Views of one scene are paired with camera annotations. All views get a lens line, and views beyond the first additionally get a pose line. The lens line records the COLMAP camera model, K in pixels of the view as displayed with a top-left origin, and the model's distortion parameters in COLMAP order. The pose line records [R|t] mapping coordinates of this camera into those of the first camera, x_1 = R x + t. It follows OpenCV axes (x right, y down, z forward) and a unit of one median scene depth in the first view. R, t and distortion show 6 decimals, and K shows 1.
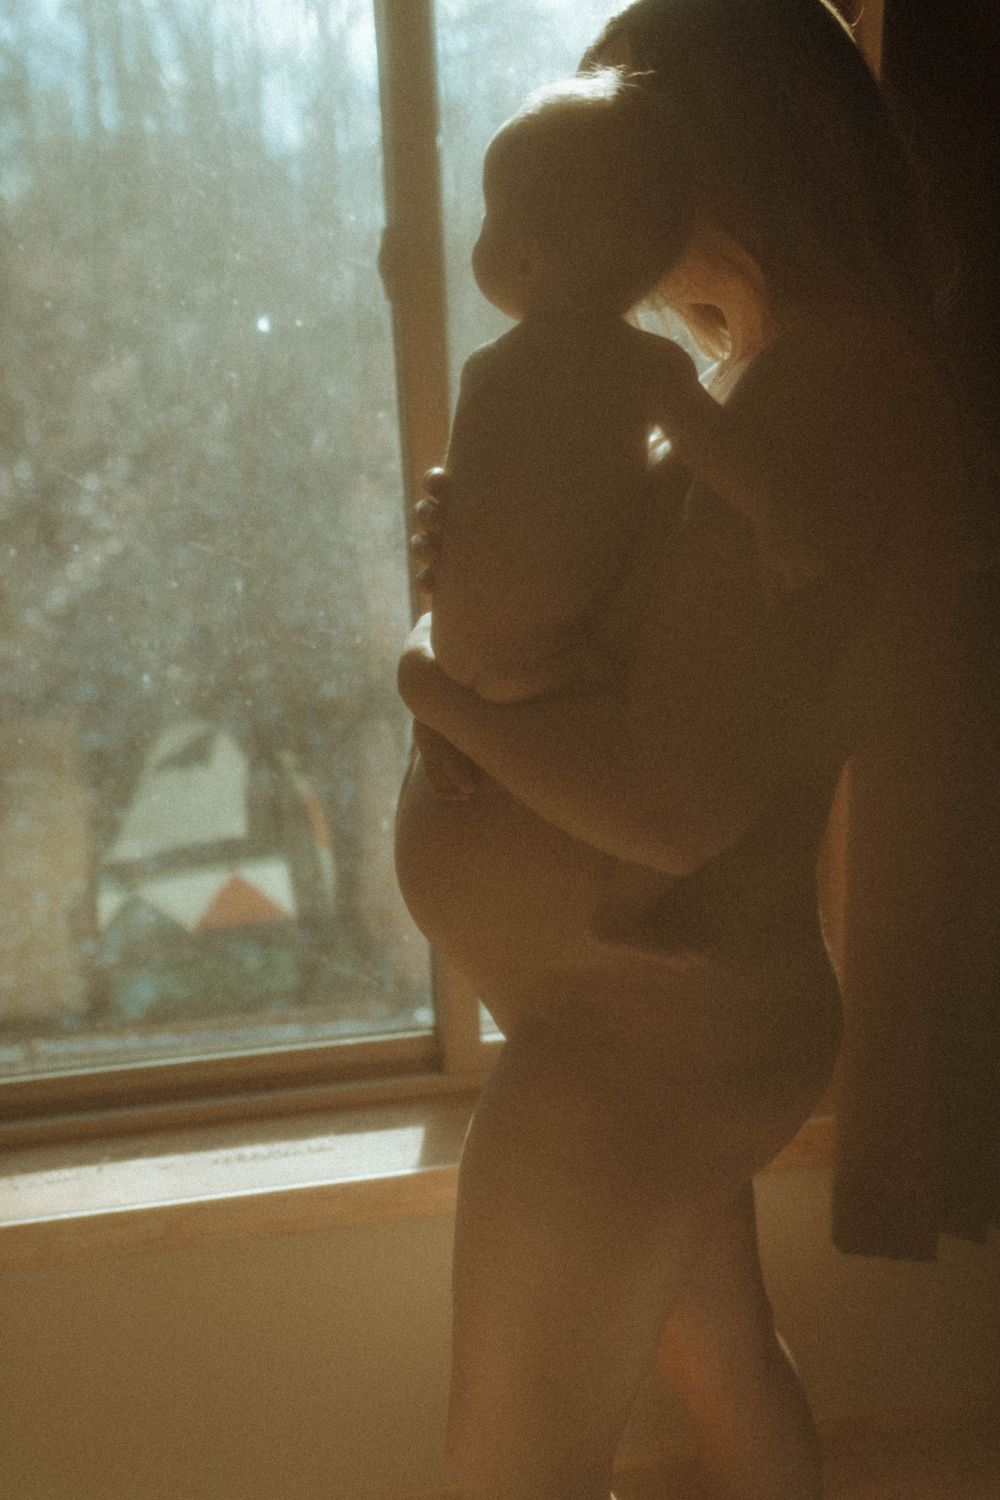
lens RADIAL K [[1410.1, 0, 496.5], [0, 1410.1, 726.0], [0, 0, 1]] dist [0.040830, -0.085909]
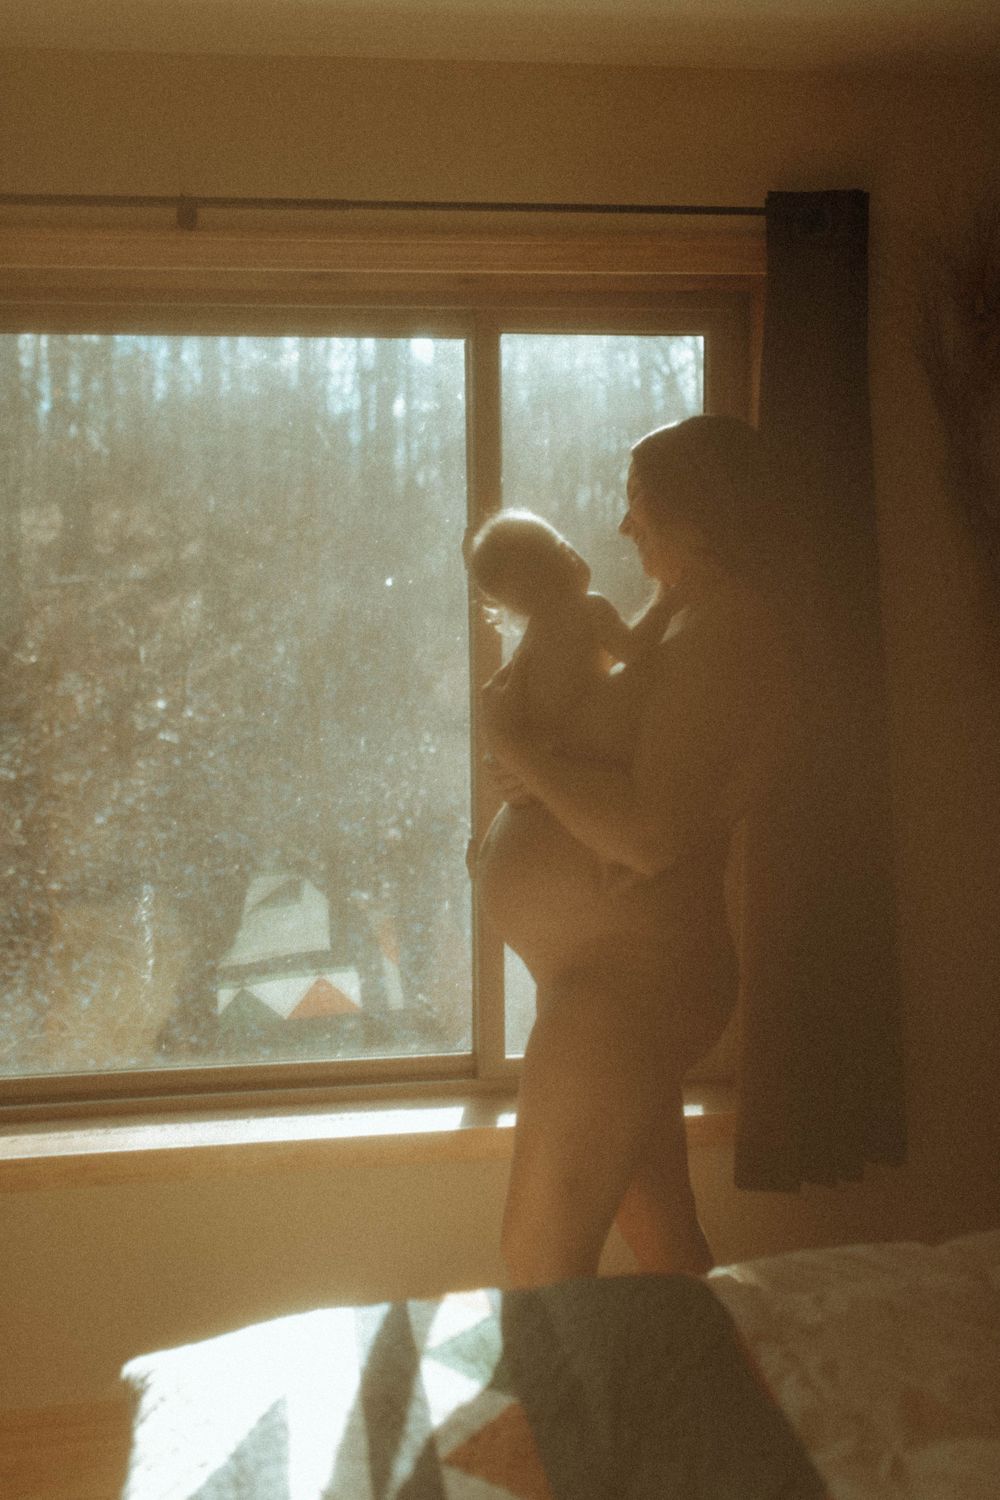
lens RADIAL K [[1410.1, 0, 496.5], [0, 1410.1, 726.0], [0, 0, 1]] dist [0.040830, -0.085909]
pose [[0.999107, 0.036247, -0.021711, 0.000164], [-0.039381, 0.985059, -0.167652, 0.128346], [0.015310, 0.168358, 0.985607, -0.497860]]
